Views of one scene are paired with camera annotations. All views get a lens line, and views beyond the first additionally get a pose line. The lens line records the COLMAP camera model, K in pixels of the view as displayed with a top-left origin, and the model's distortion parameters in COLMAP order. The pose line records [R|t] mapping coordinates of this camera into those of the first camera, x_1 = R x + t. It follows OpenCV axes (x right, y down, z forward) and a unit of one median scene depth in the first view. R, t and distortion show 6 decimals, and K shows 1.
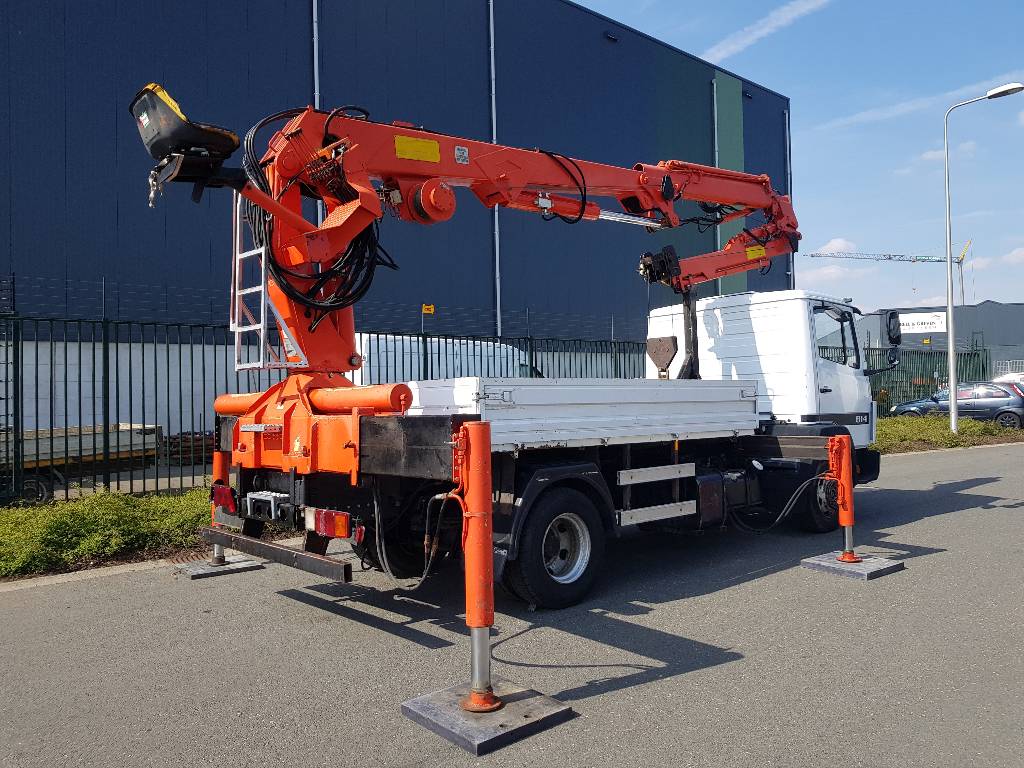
lens RADIAL K [[806.7, 0, 500.4], [0, 806.7, 364.9], [0, 0, 1]] dist [0.074674, -0.129099]
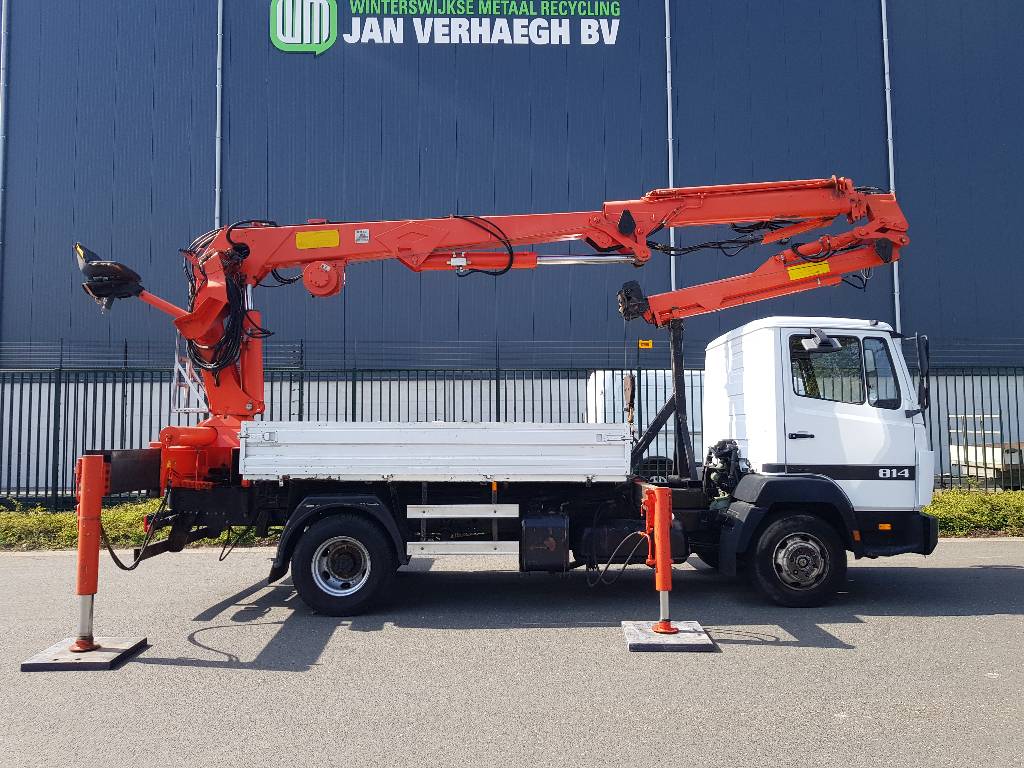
lens RADIAL K [[806.7, 0, 500.4], [0, 806.7, 364.9], [0, 0, 1]] dist [0.074674, -0.129099]
pose [[0.764754, -0.031458, -0.643553, 0.895556], [0.011945, 0.999328, -0.034654, -0.020528], [0.644211, 0.018815, 0.764616, 0.207749]]
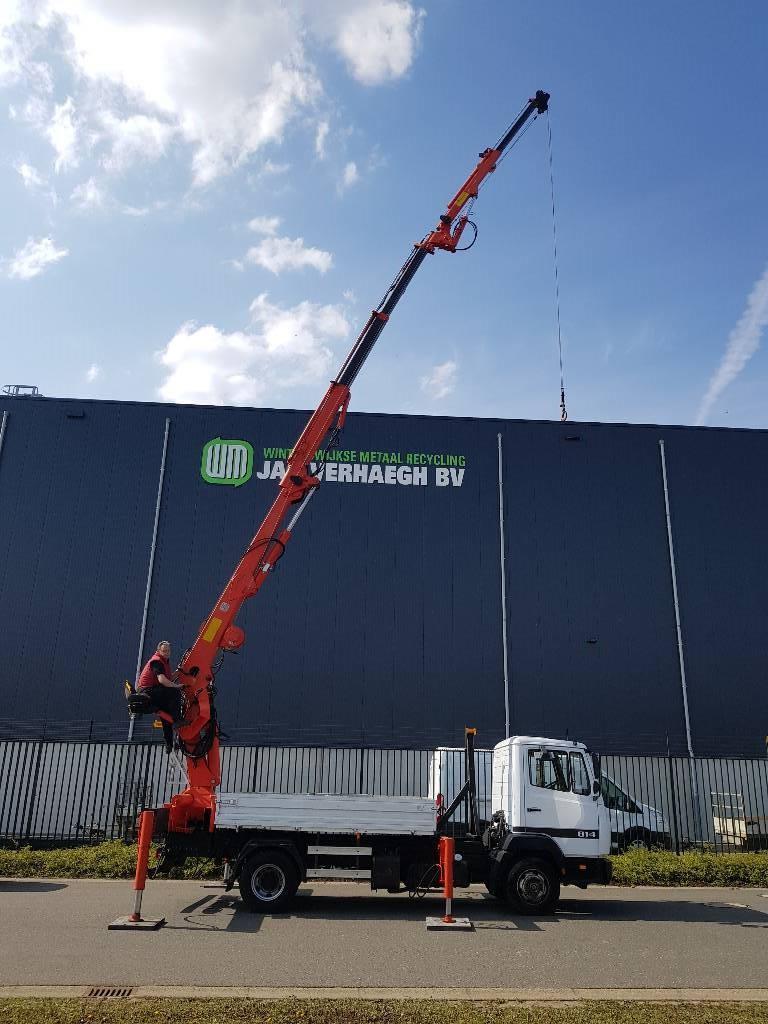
lens RADIAL K [[801.3, 0, 384.0], [0, 801.3, 512.0], [0, 0, 1]] dist [0.070421, -0.124100]
pose [[0.777253, -0.161909, -0.607999, 1.483076], [-0.016869, 0.960614, -0.277375, -0.097022], [0.628962, 0.225847, 0.743909, -0.478334]]
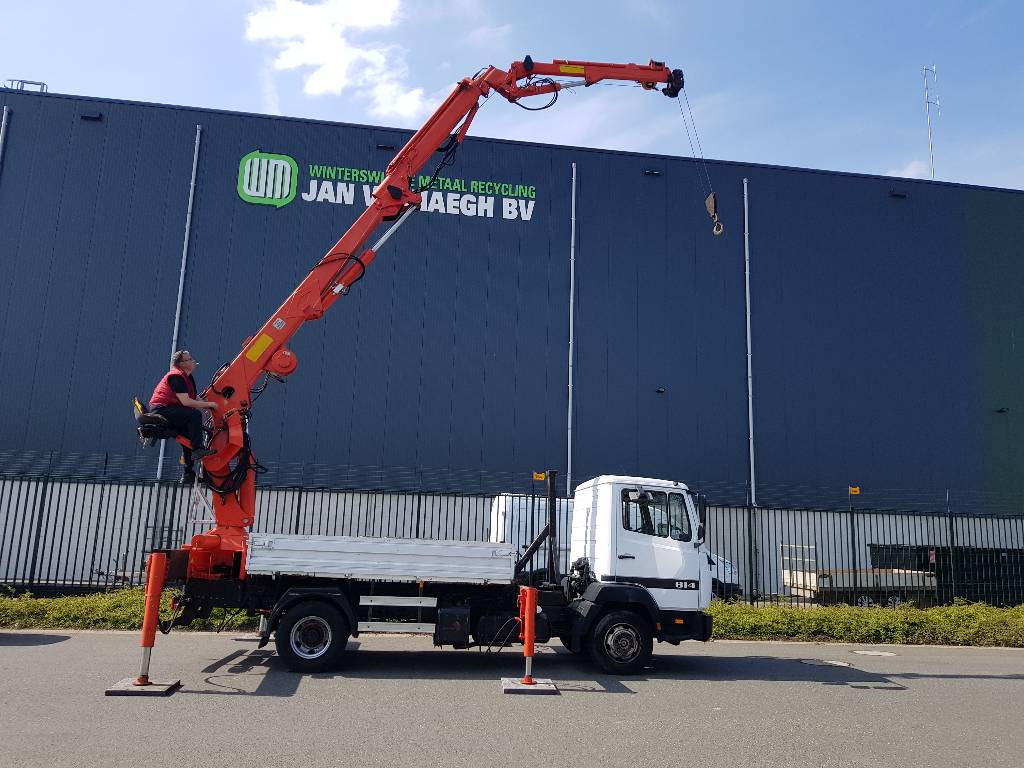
lens RADIAL K [[801.3, 0, 498.0], [0, 801.3, 379.9], [0, 0, 1]] dist [0.070421, -0.124100]
pose [[0.829011, -0.056800, -0.556340, 1.203246], [-0.033887, 0.987898, -0.151356, -0.056901], [0.558204, 0.144329, 0.817054, -0.214973]]
